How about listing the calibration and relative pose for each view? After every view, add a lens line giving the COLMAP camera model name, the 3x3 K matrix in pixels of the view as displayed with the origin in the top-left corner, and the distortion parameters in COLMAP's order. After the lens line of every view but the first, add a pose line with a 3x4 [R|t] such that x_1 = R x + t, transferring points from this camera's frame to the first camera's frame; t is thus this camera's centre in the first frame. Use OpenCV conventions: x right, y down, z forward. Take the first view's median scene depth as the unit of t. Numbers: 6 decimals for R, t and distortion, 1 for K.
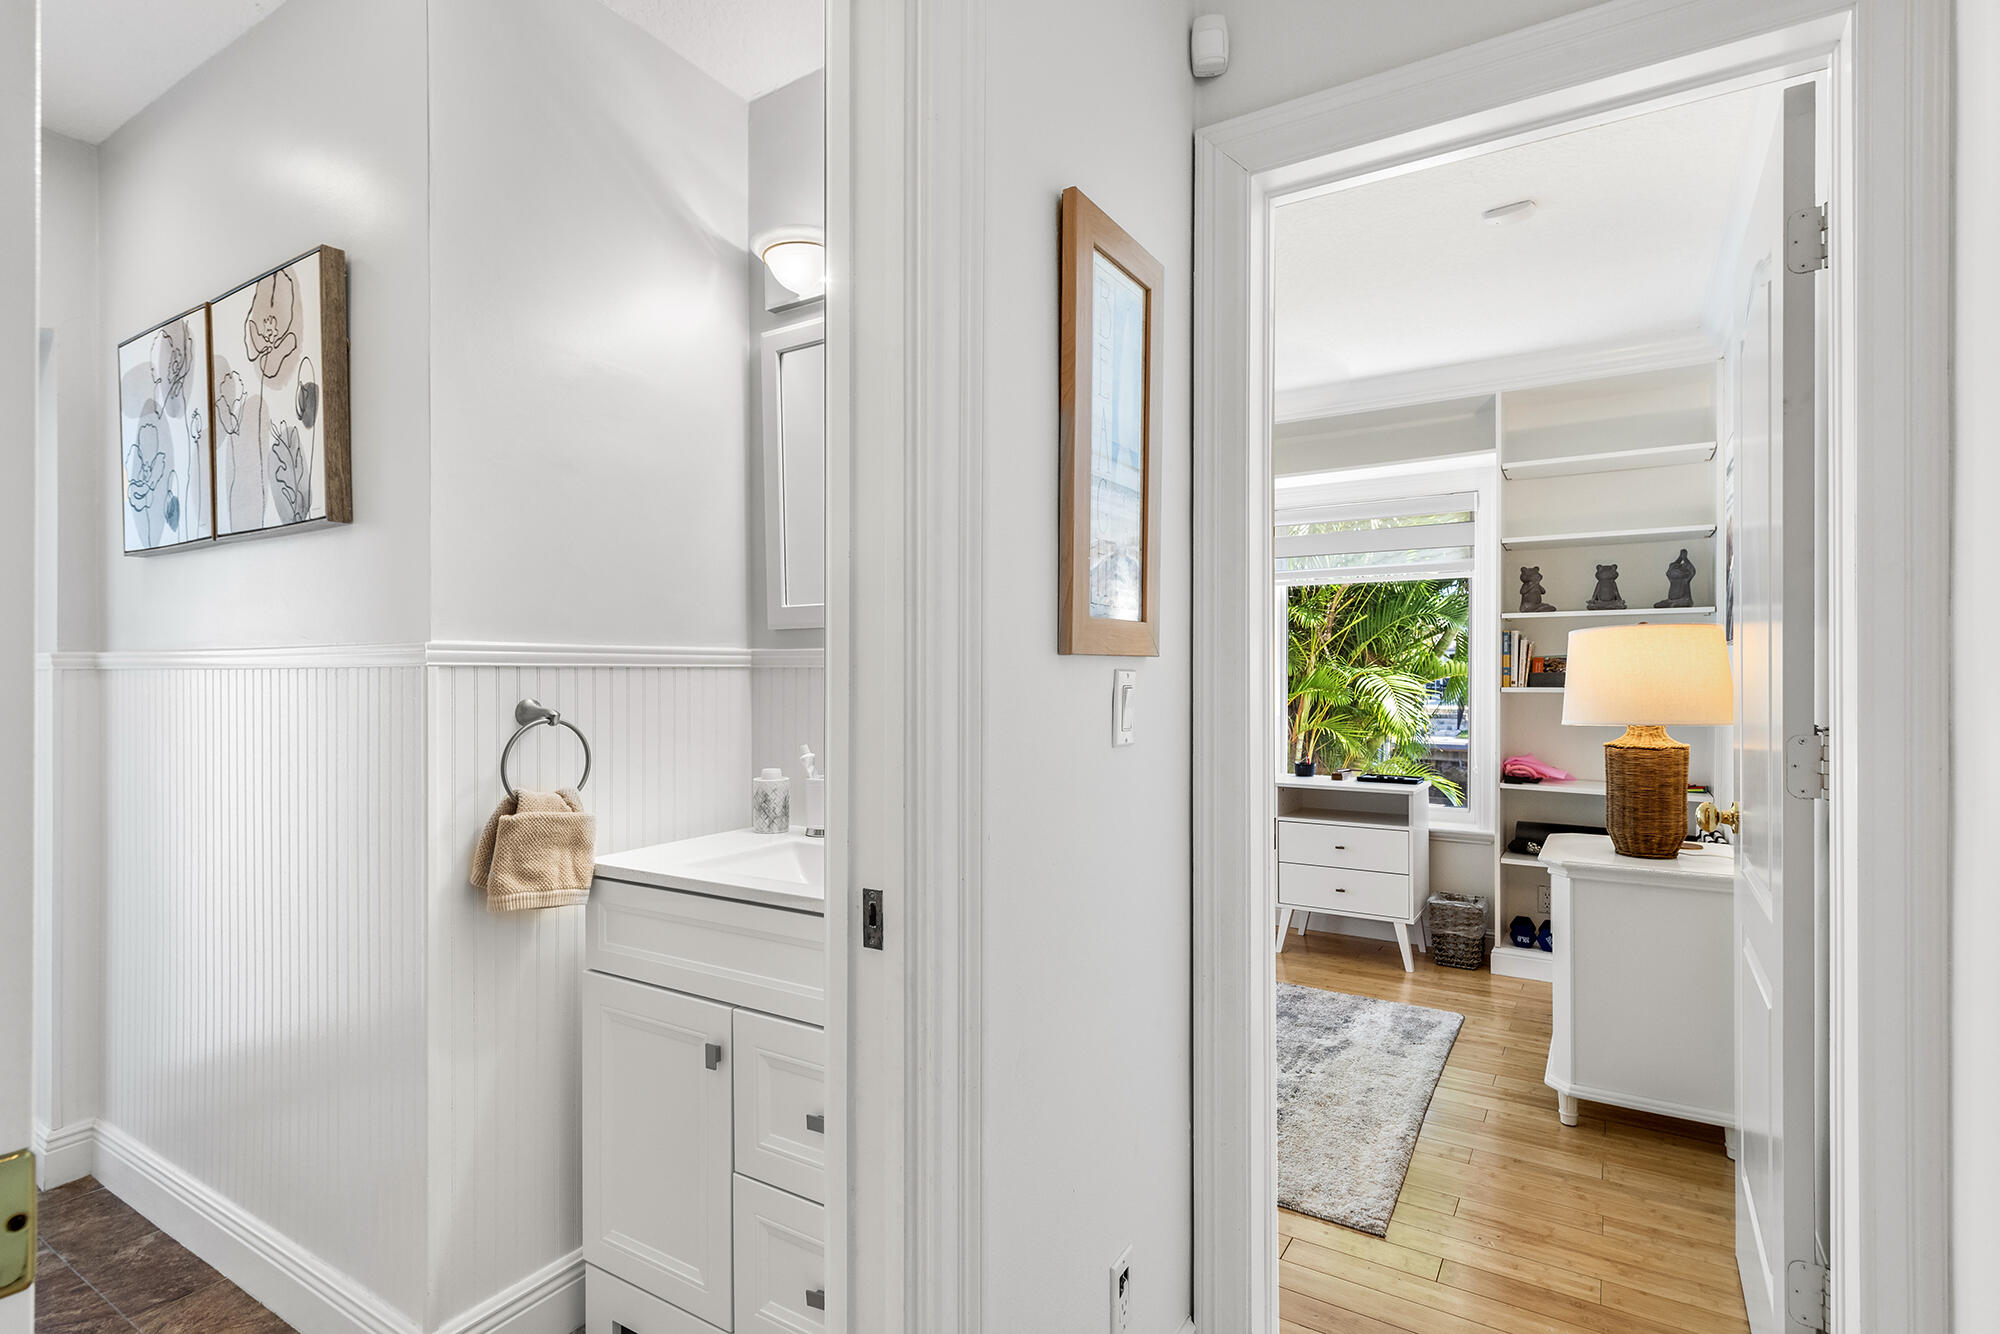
lens RADIAL K [[980.4, 0, 999.0], [0, 980.4, 678.0], [0, 0, 1]] dist [0.017541, -0.007145]
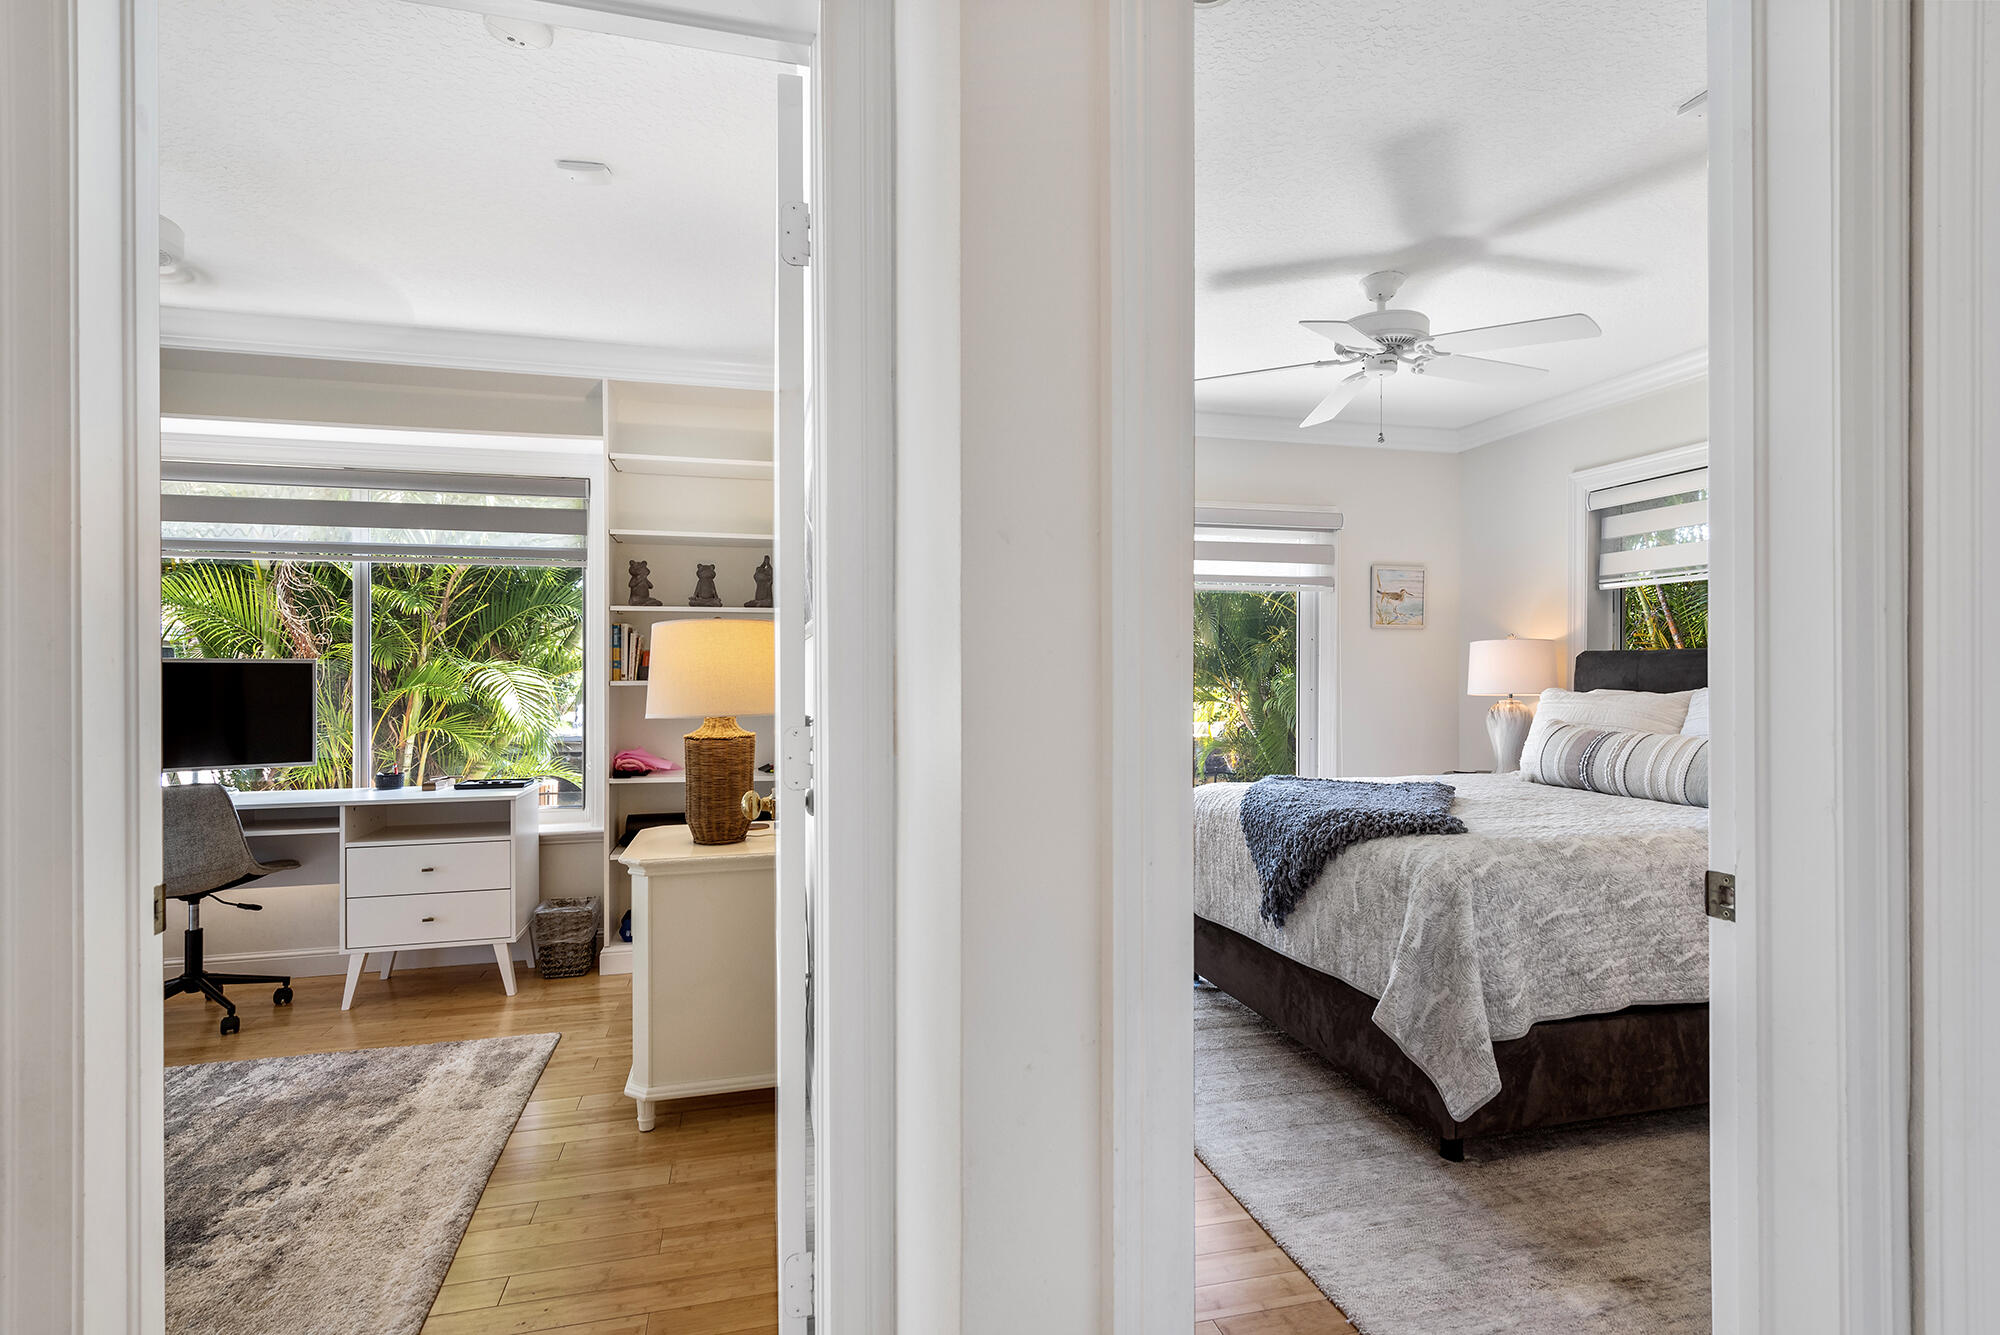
lens RADIAL K [[950.2, 0, 1000.2], [0, 950.2, 672.1], [0, 0, 1]] dist [0.017465, -0.006160]
pose [[0.688210, -0.004458, 0.725498, 0.091939], [0.004524, 0.999988, 0.001853, 0.000583], [-0.725497, 0.002006, 0.688222, 0.066888]]
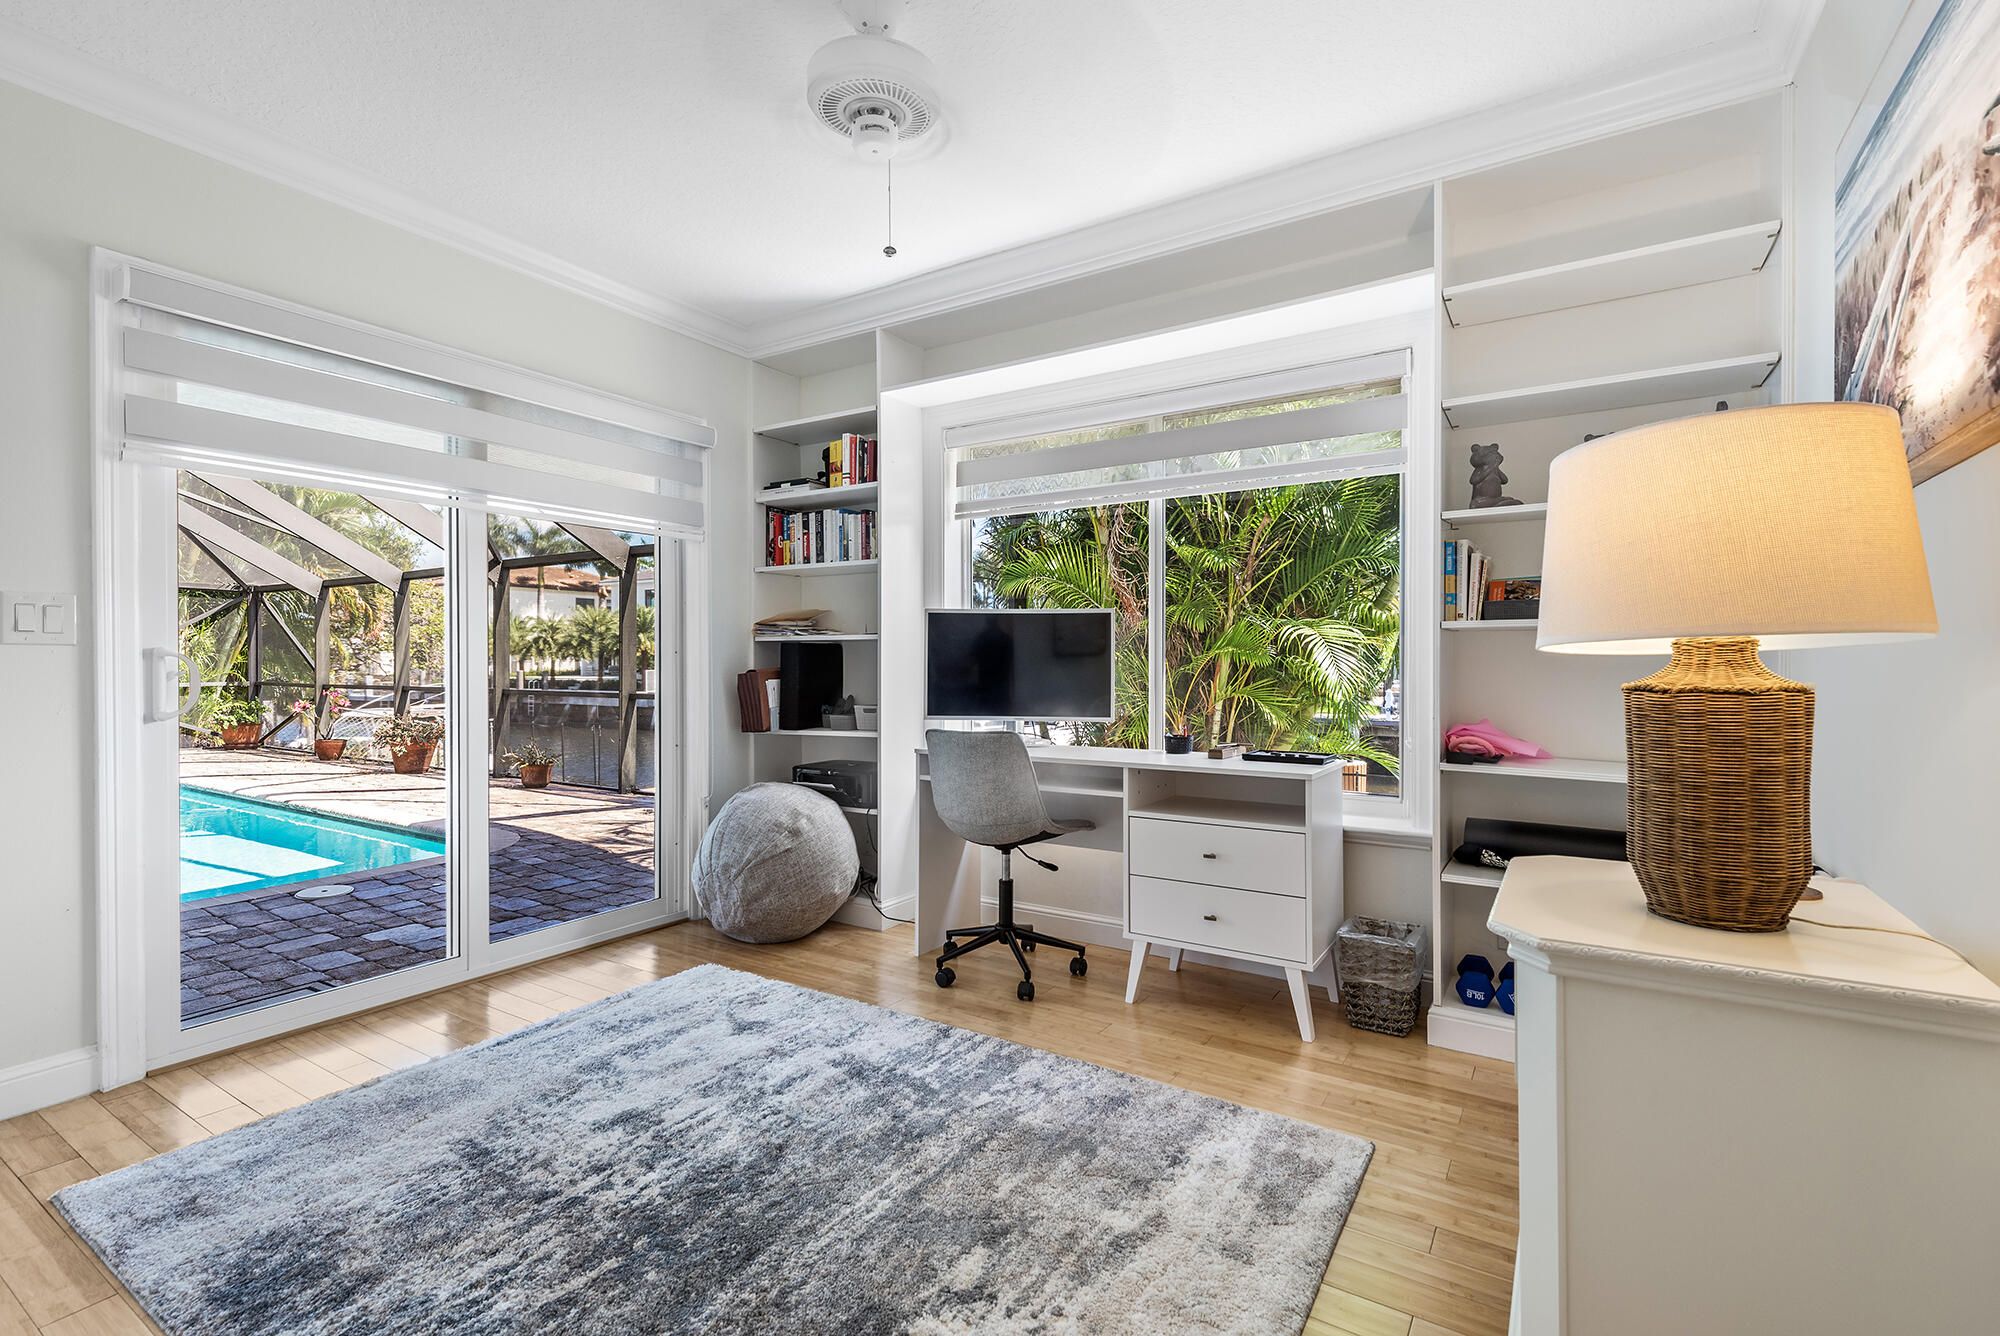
lens RADIAL K [[901.7, 0, 998.2], [0, 901.7, 662.7], [0, 0, 1]] dist [0.010879, -0.002869]
pose [[0.999948, -0.002206, -0.009969, 0.218369], [0.002203, 0.999998, -0.000331, 0.038892], [0.009970, 0.000309, 0.999950, 0.388543]]
